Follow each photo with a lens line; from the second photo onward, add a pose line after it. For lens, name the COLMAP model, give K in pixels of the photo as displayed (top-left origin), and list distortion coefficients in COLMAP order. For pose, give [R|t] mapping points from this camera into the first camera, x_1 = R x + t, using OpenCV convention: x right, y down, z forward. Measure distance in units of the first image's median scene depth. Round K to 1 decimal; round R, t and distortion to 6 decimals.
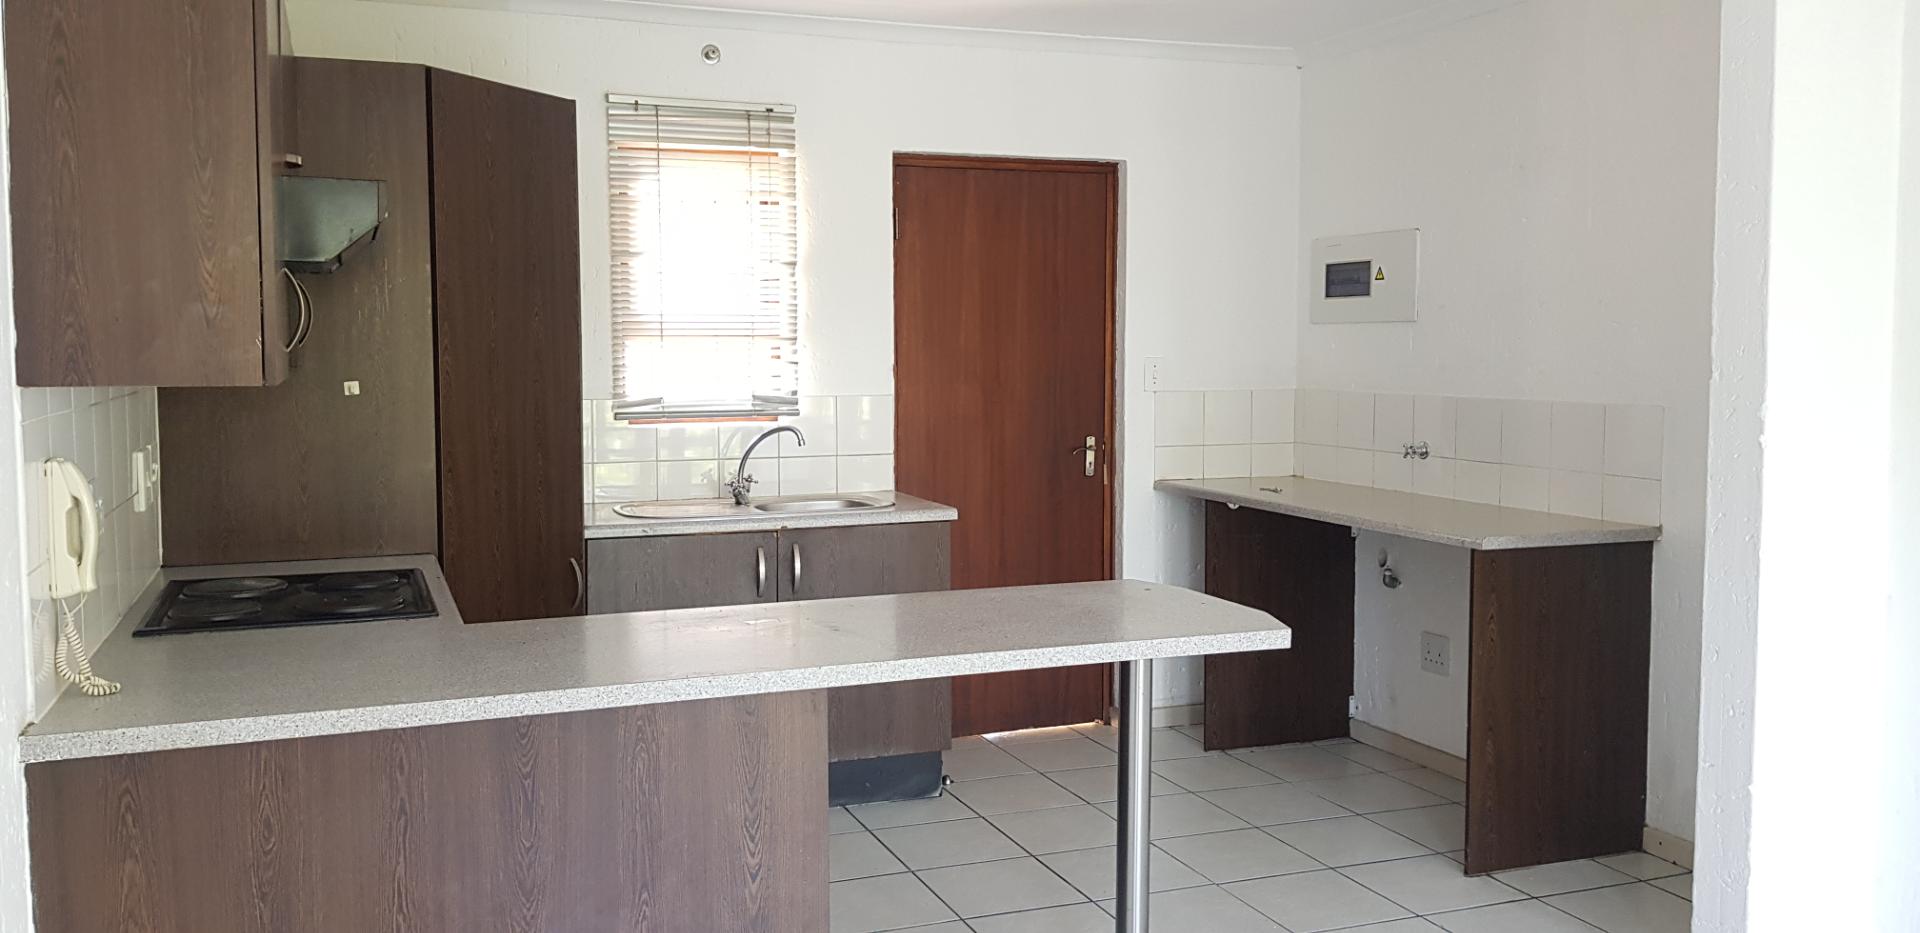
lens RADIAL K [[1516.5, 0, 949.8], [0, 1516.5, 453.1], [0, 0, 1]] dist [0.008151, -0.007890]
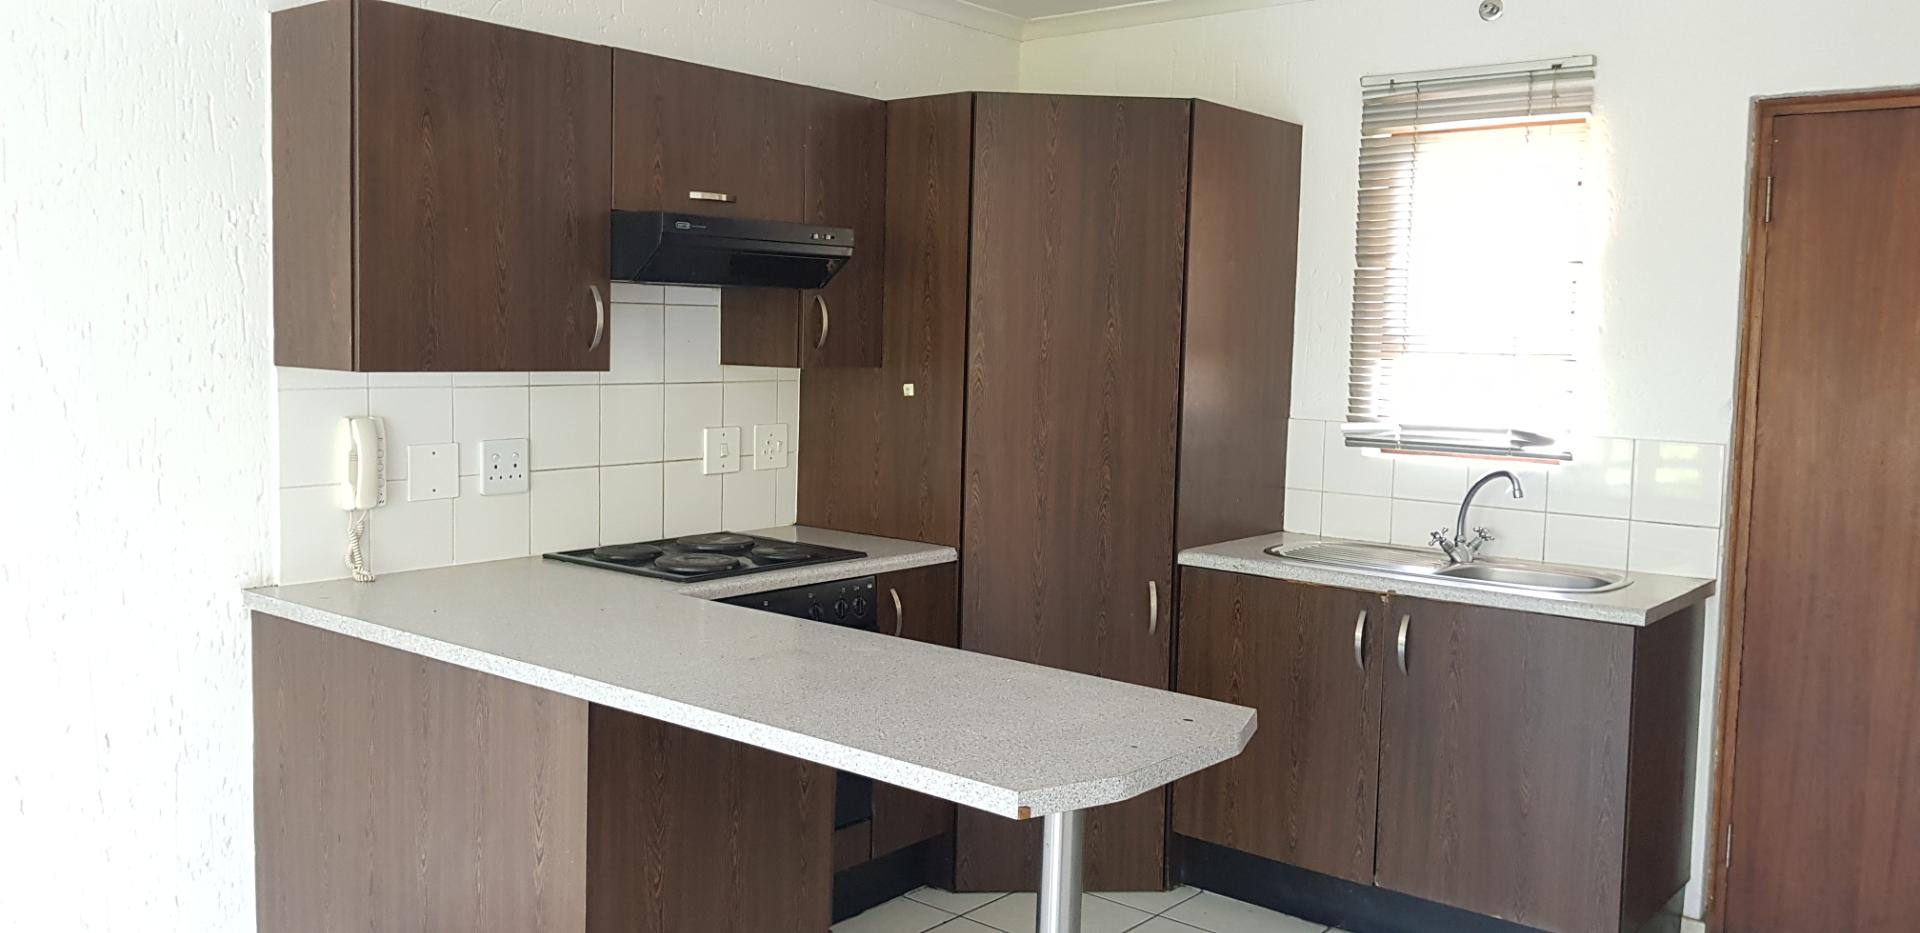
lens RADIAL K [[1516.5, 0, 950.5], [0, 1516.5, 477.0], [0, 0, 1]] dist [0.008151, -0.007890]
pose [[0.463022, 0.093336, -0.881419, 0.456807], [-0.088211, 0.994356, 0.058956, -0.035438], [0.881947, 0.050453, 0.468641, 0.378765]]
